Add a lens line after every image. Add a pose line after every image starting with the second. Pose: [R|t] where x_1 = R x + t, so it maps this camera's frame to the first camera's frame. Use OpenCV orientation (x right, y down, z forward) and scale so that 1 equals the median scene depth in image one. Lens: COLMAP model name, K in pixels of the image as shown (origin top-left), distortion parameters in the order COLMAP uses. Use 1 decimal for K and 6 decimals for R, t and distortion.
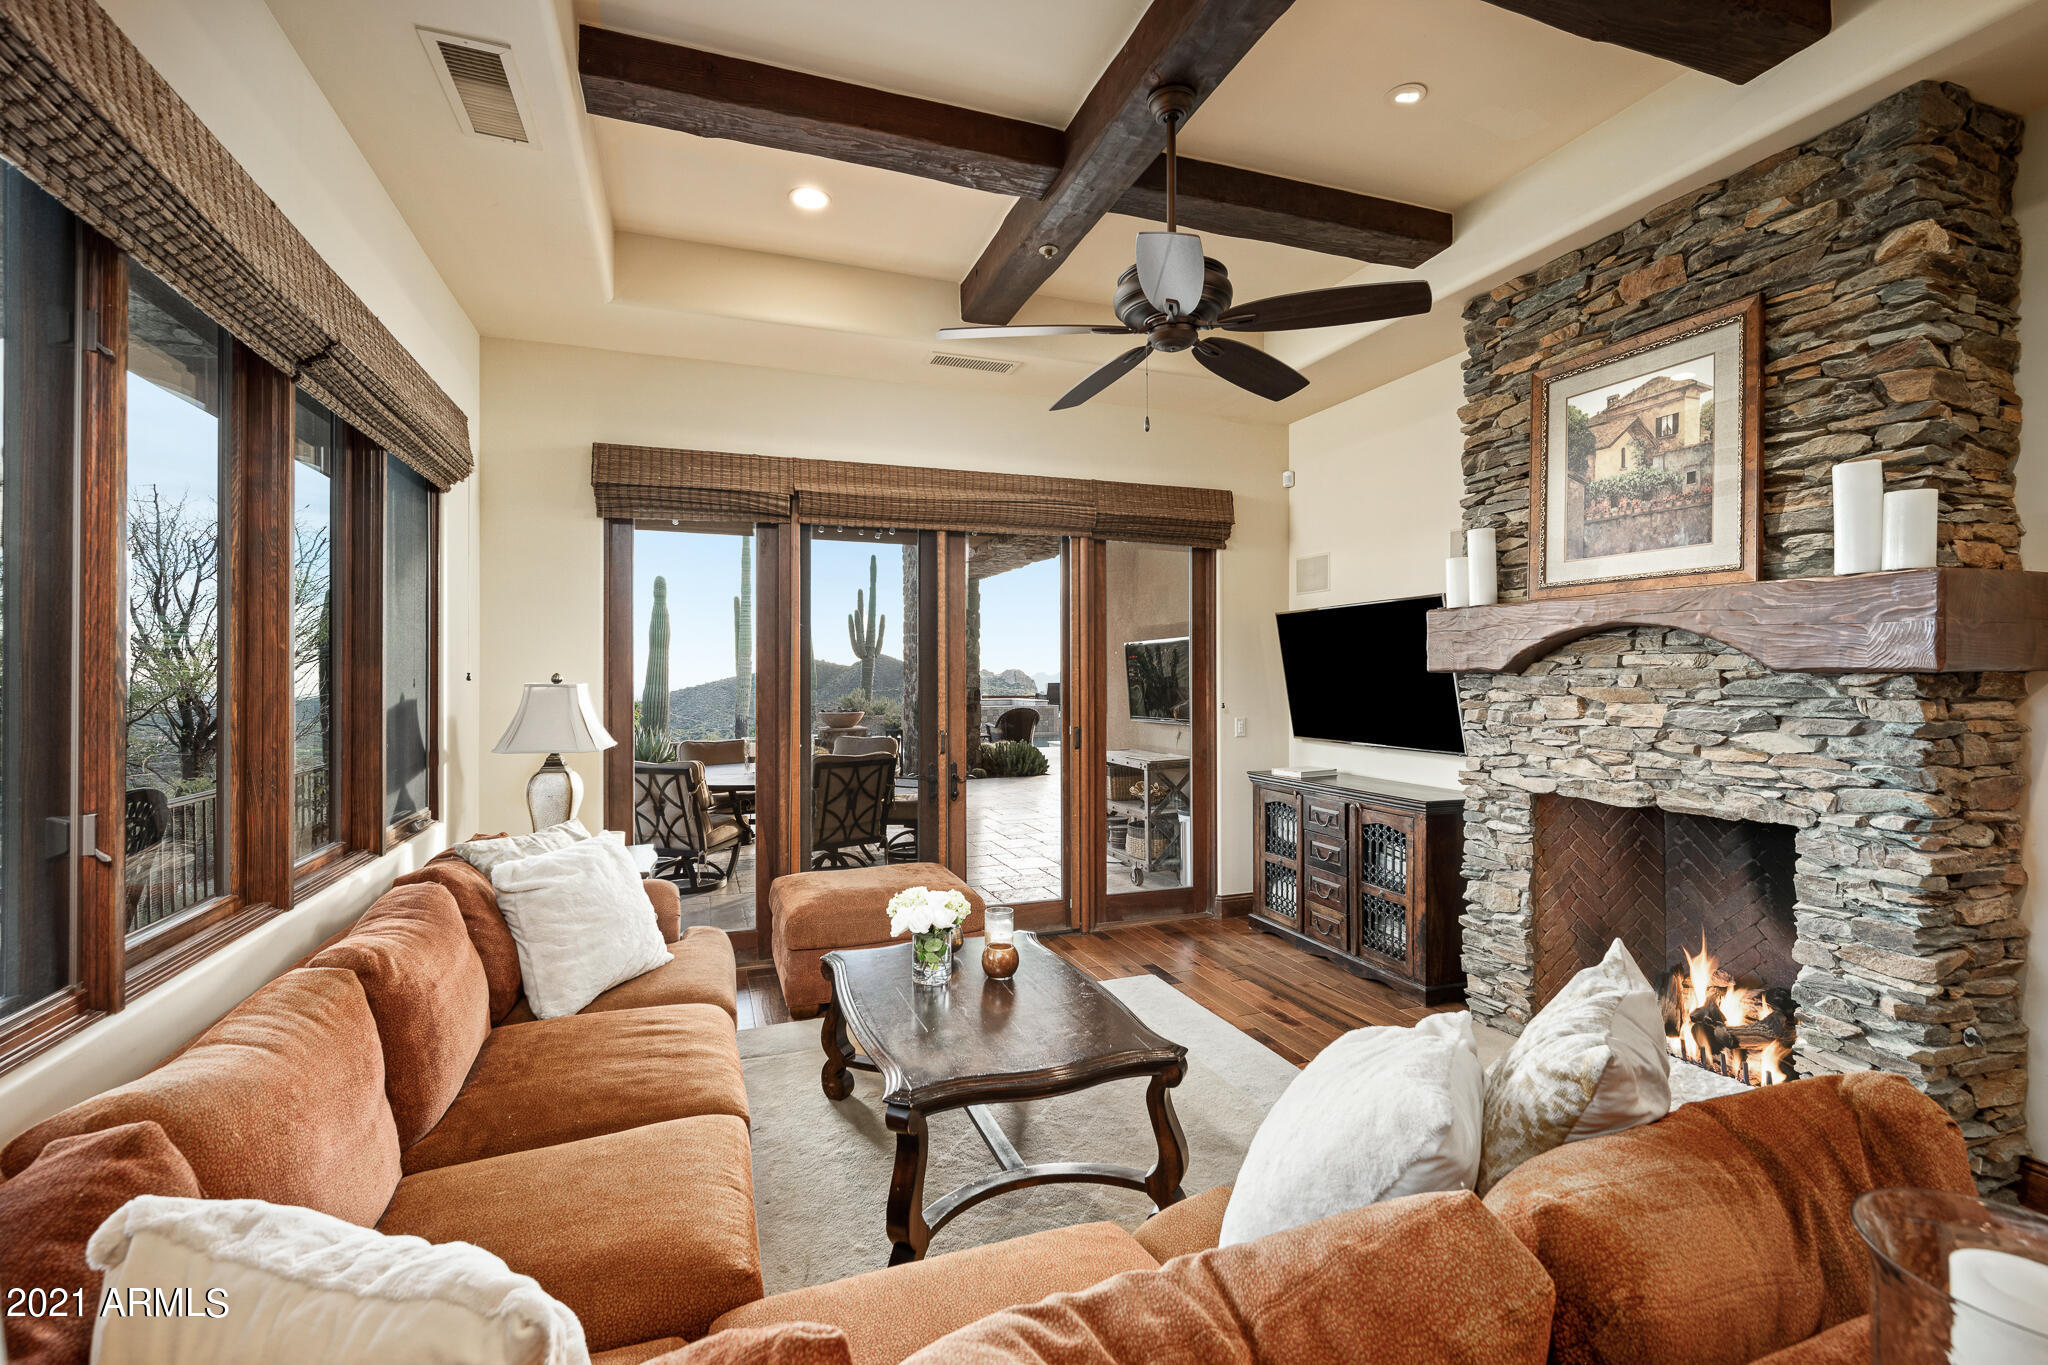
lens RADIAL K [[909.4, 0, 1032.4], [0, 909.4, 667.3], [0, 0, 1]] dist [0.002055, 0.000290]
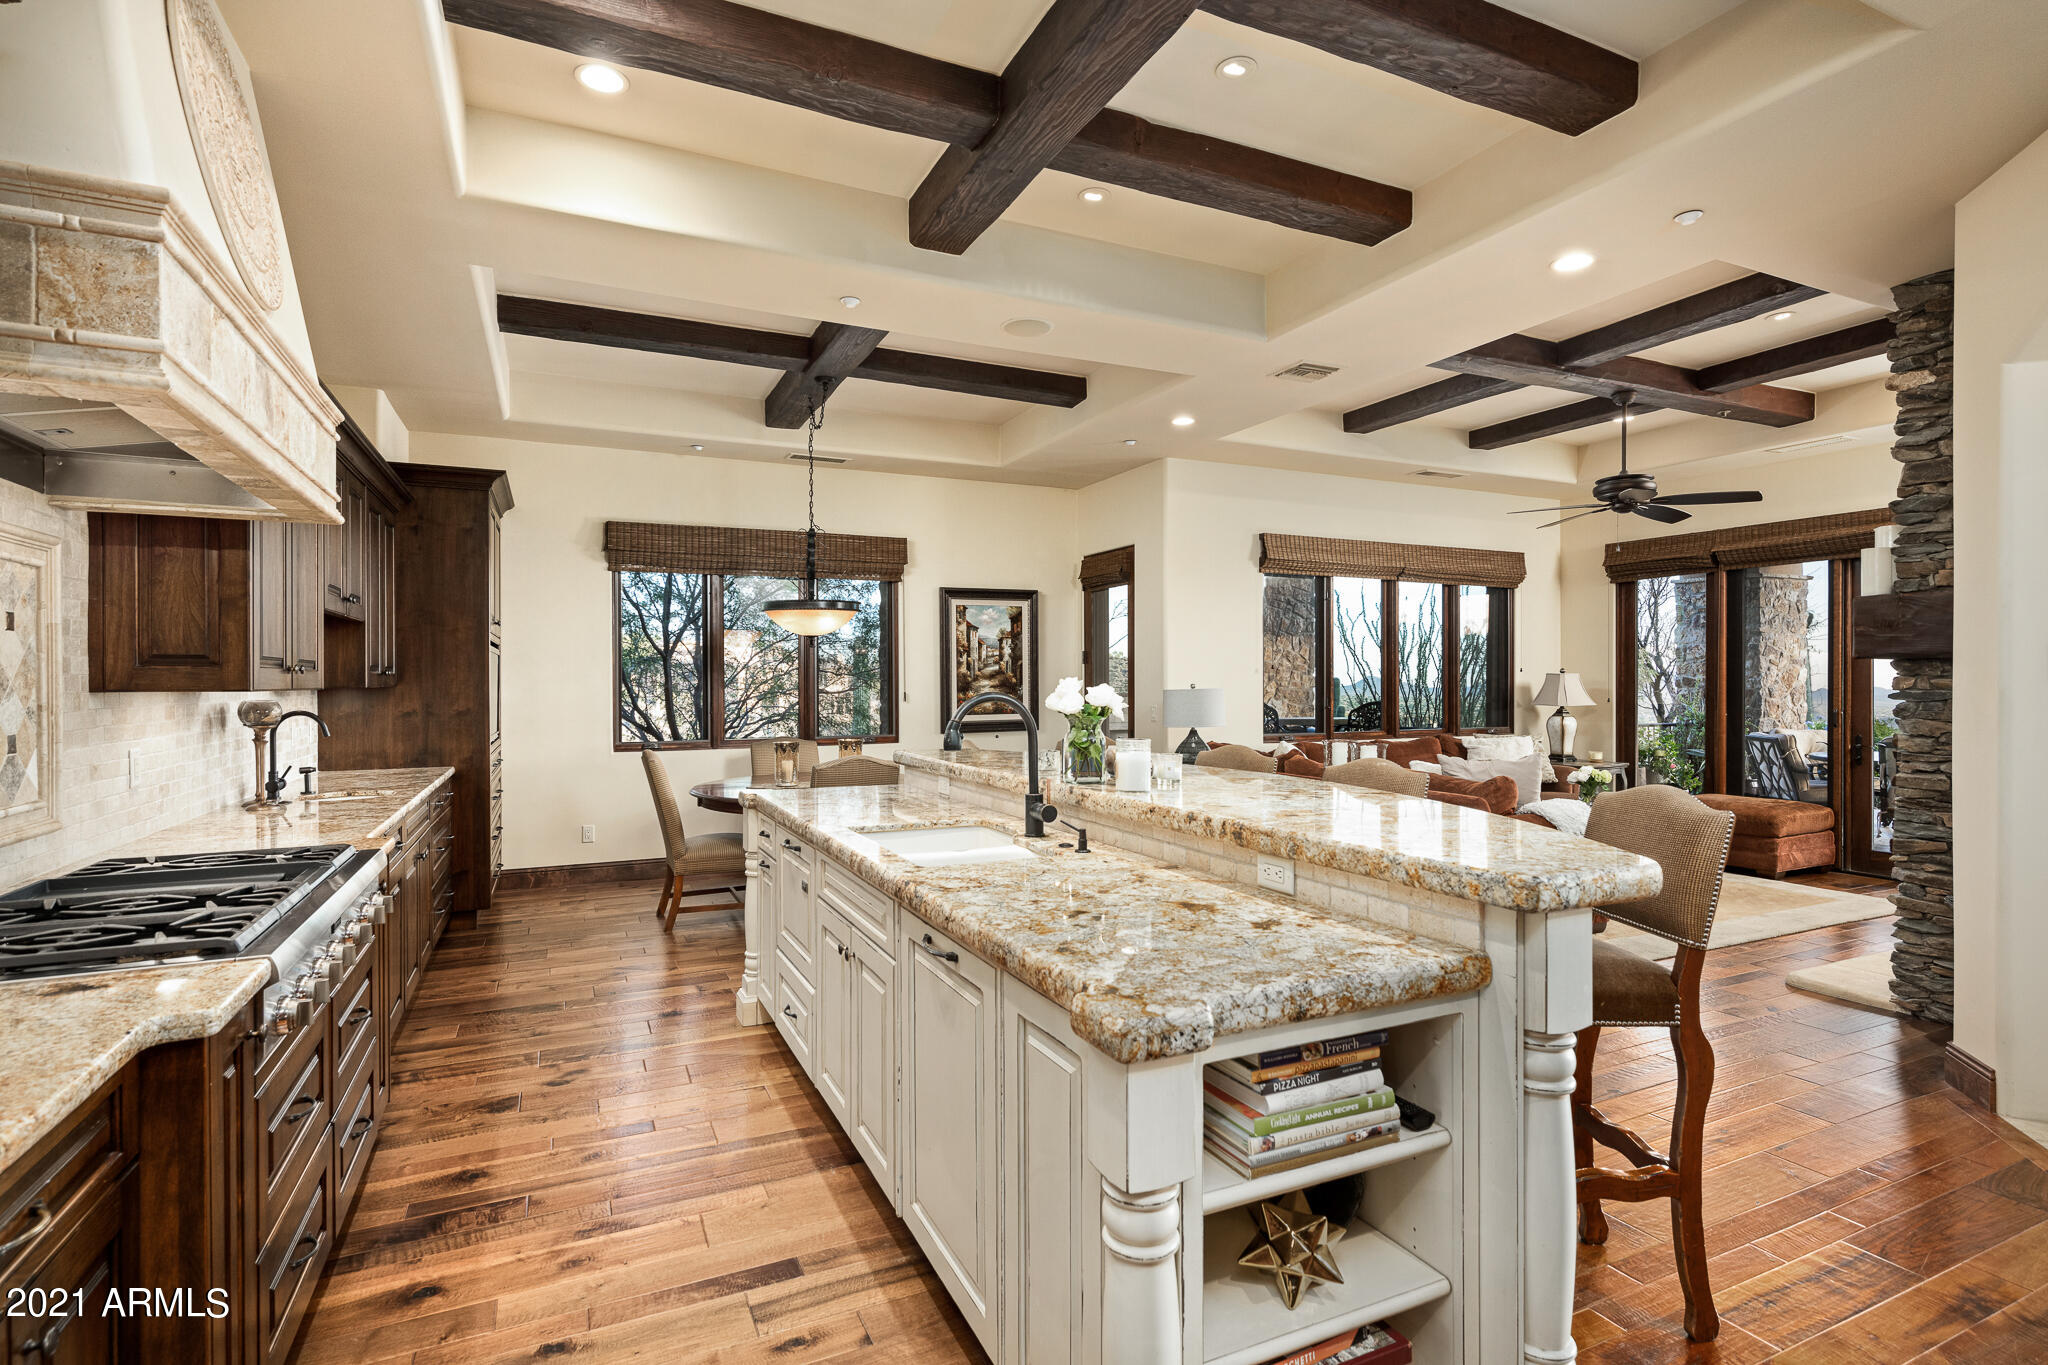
lens RADIAL K [[1043.5, 0, 1023.7], [0, 1043.5, 685.2], [0, 0, 1]] dist [0.002849, -0.001672]
pose [[0.097657, 0.007561, -0.995191, 2.100147], [0.005578, 0.999951, 0.008144, 0.022872], [0.995204, -0.006347, 0.097610, -0.547408]]
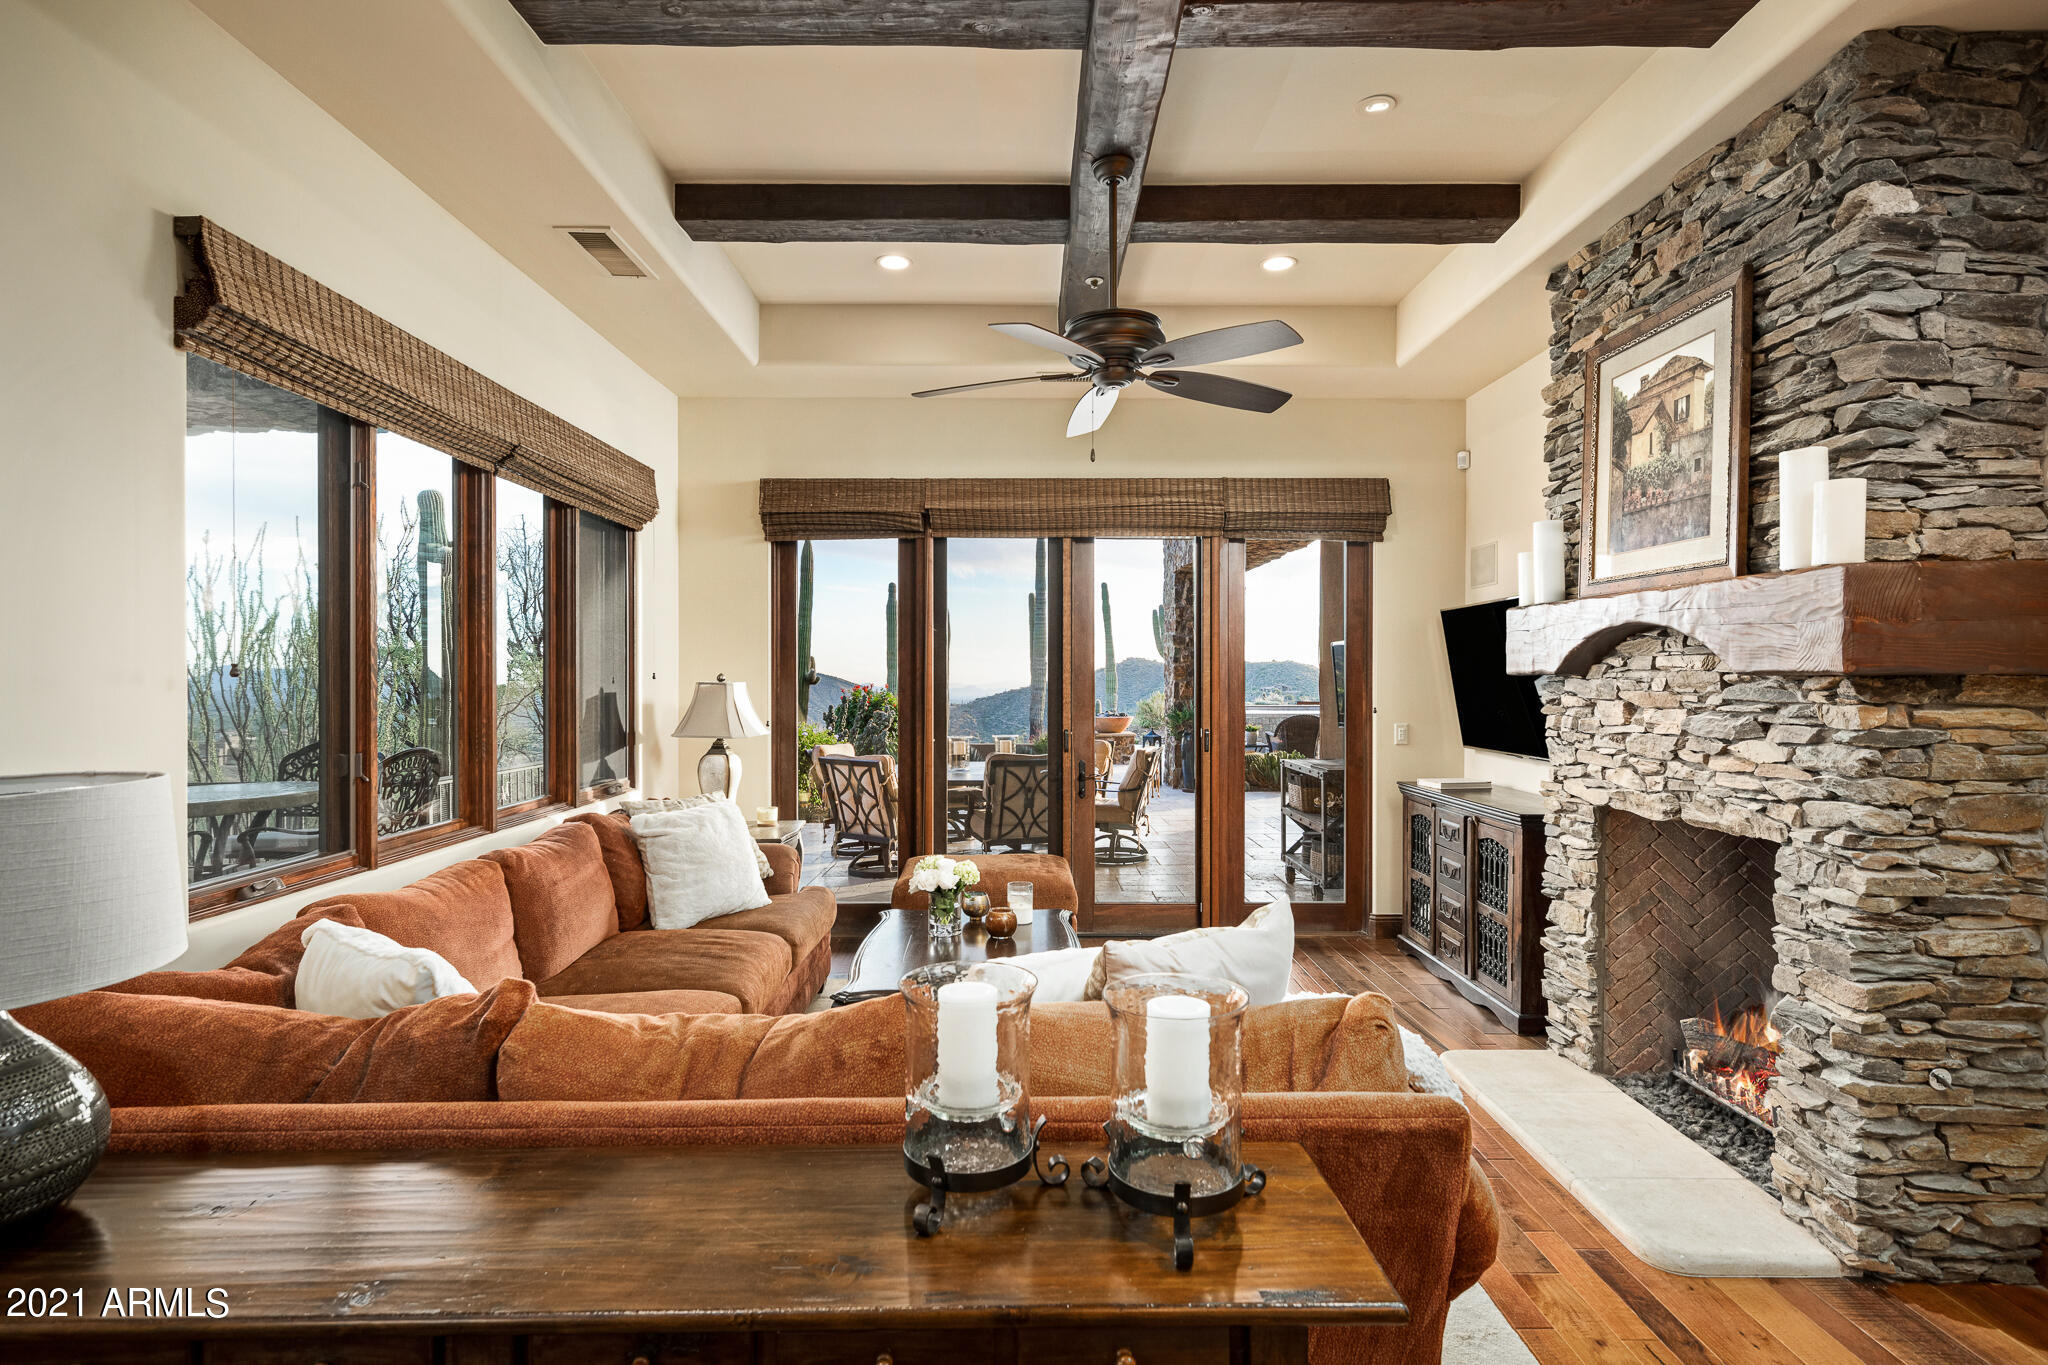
lens RADIAL K [[1043.5, 0, 1032.0], [0, 1043.5, 680.0], [0, 0, 1]] dist [0.002849, -0.001672]
pose [[0.941024, 0.004527, -0.338310, 0.423657], [-0.000978, 0.999943, 0.010660, -0.000047], [0.338339, -0.009700, 0.940974, -0.218738]]
